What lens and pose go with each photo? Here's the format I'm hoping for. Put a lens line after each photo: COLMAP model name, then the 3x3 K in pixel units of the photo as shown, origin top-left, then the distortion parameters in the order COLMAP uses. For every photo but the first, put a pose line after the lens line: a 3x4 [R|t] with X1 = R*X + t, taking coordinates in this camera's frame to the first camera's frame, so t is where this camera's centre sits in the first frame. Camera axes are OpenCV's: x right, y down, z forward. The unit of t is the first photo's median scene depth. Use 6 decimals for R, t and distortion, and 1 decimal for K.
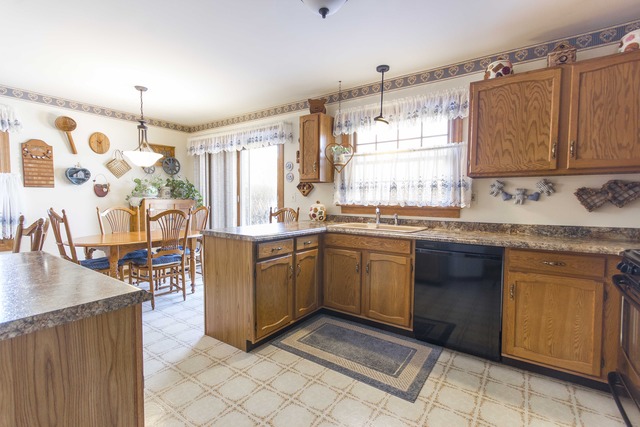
lens RADIAL K [[292.8, 0, 320.7], [0, 292.8, 214.3], [0, 0, 1]] dist [0.001674, 0.000325]
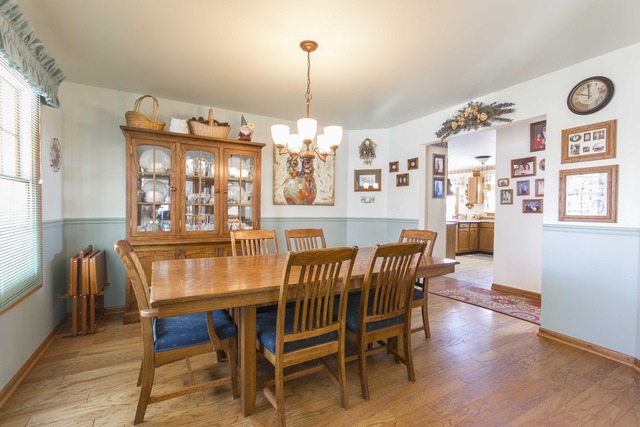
lens RADIAL K [[292.8, 0, 320.6], [0, 292.8, 215.8], [0, 0, 1]] dist [0.001674, 0.000325]
pose [[0.903472, 0.009767, -0.428536, -0.142483], [-0.022160, 0.999468, -0.023940, 0.086668], [0.428074, 0.031126, 0.903208, -1.876944]]
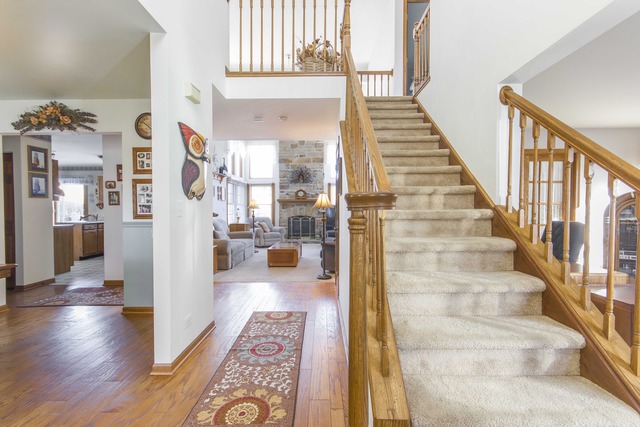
lens RADIAL K [[292.8, 0, 320.7], [0, 292.8, 216.2], [0, 0, 1]] dist [0.001674, 0.000325]
pose [[0.820558, -0.022470, 0.571121, 0.053580], [0.036034, 0.999273, -0.012456, 0.093806], [-0.570426, 0.030801, 0.820771, -2.075920]]
